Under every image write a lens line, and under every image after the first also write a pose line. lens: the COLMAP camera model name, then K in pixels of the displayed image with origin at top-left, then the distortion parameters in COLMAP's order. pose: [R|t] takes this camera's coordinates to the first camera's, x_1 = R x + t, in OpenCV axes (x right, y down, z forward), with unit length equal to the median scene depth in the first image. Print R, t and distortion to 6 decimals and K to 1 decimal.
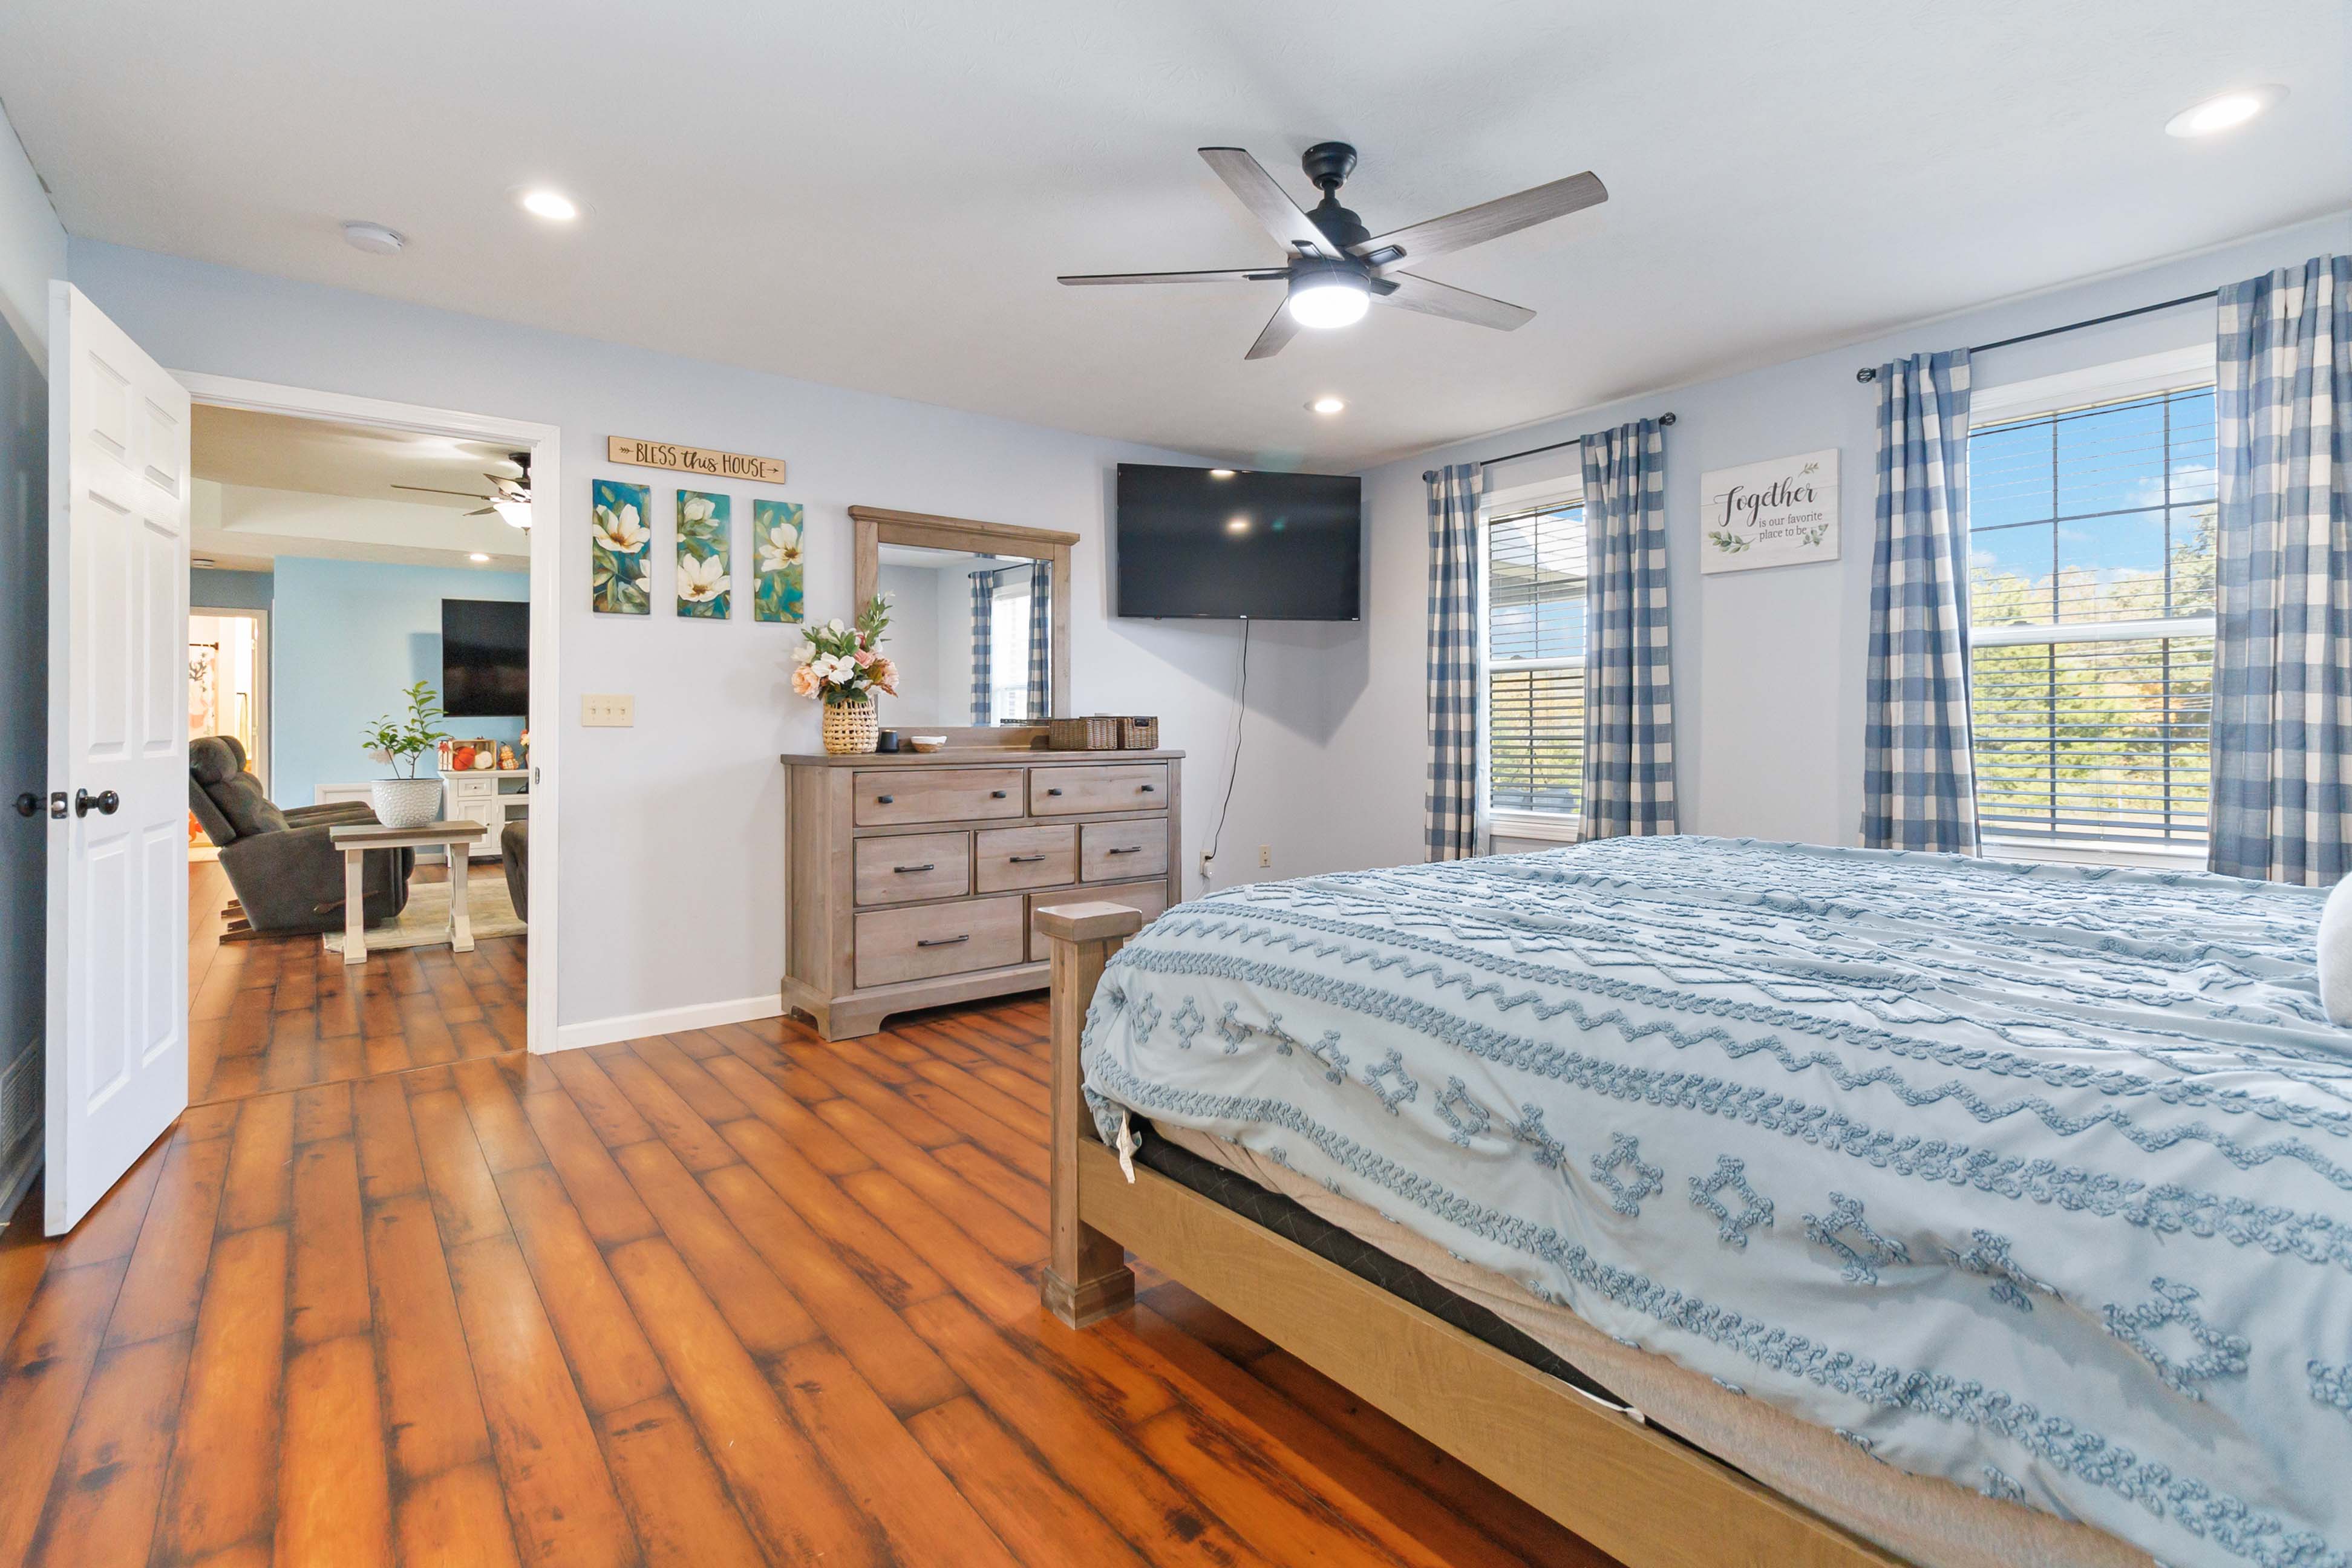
lens RADIAL K [[1111.5, 0, 1182.8], [0, 1111.5, 757.6], [0, 0, 1]] dist [-0.000554, 0.000854]
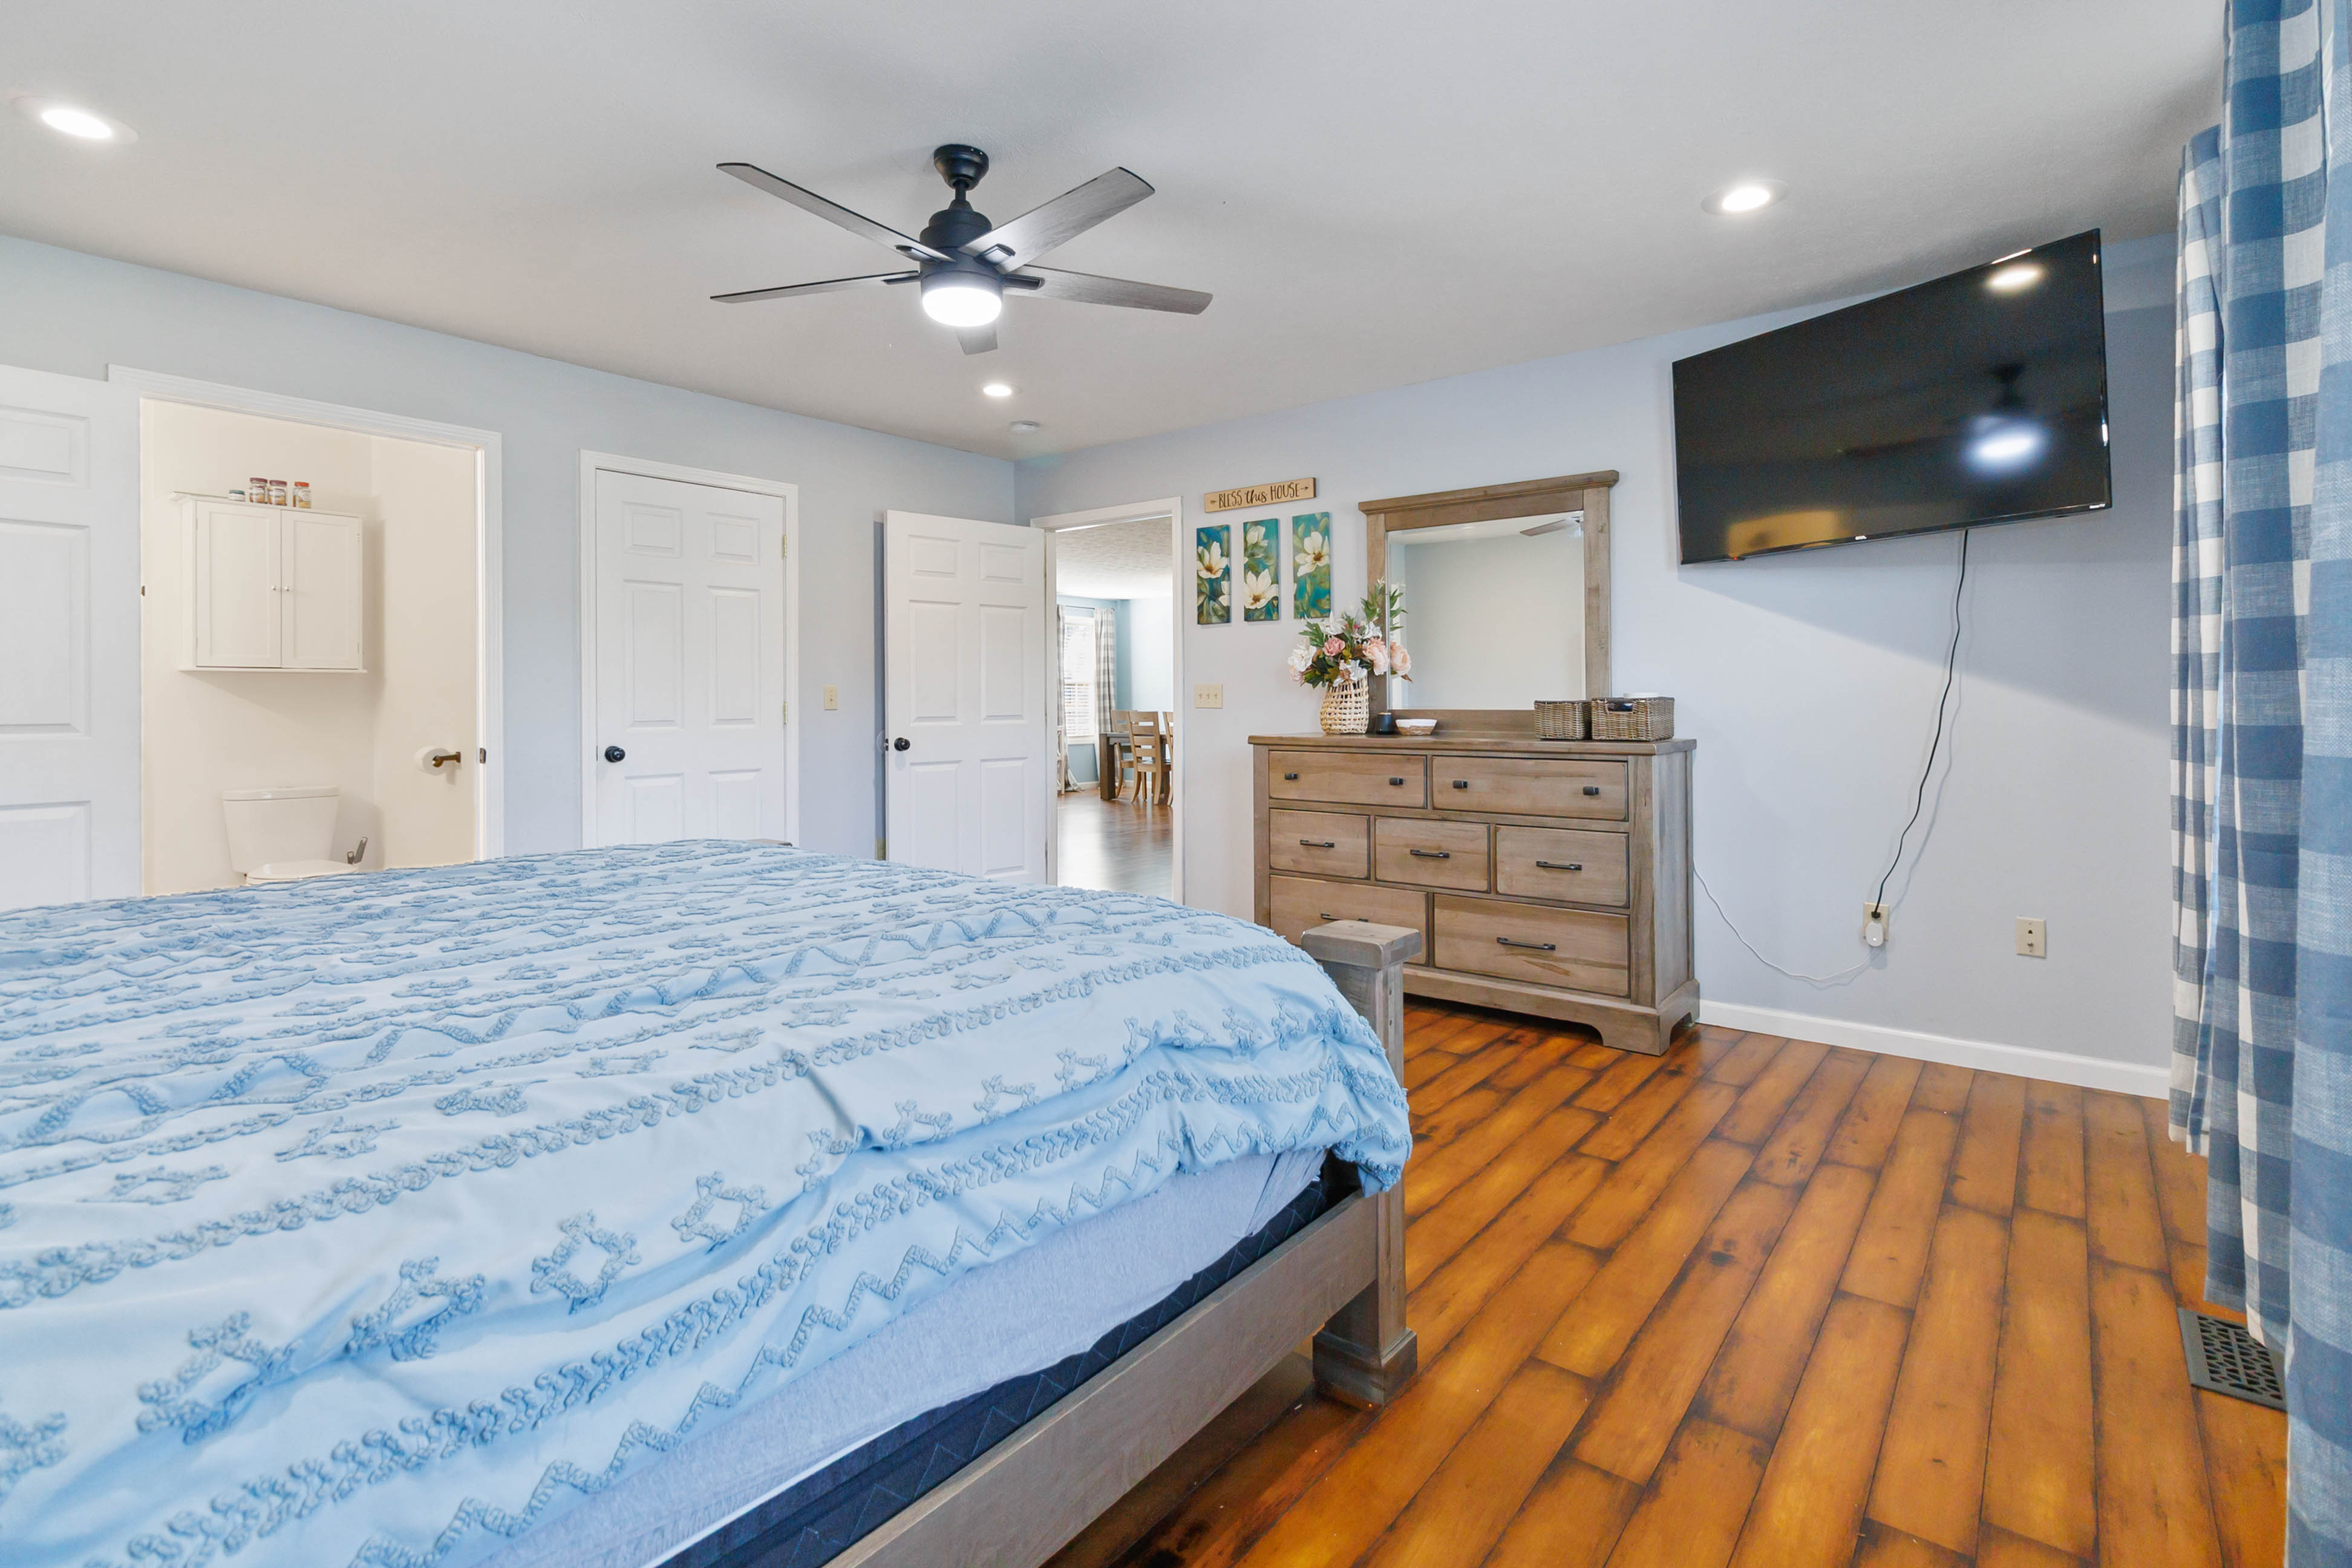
lens RADIAL K [[1092.8, 0, 1176.4], [0, 1092.8, 714.3], [0, 0, 1]] dist [0.000907, 0.000152]
pose [[0.231957, 0.016926, -0.972579, 0.727777], [-0.021813, 0.999688, 0.012196, -0.033102], [0.972482, 0.018386, 0.232253, 0.614244]]
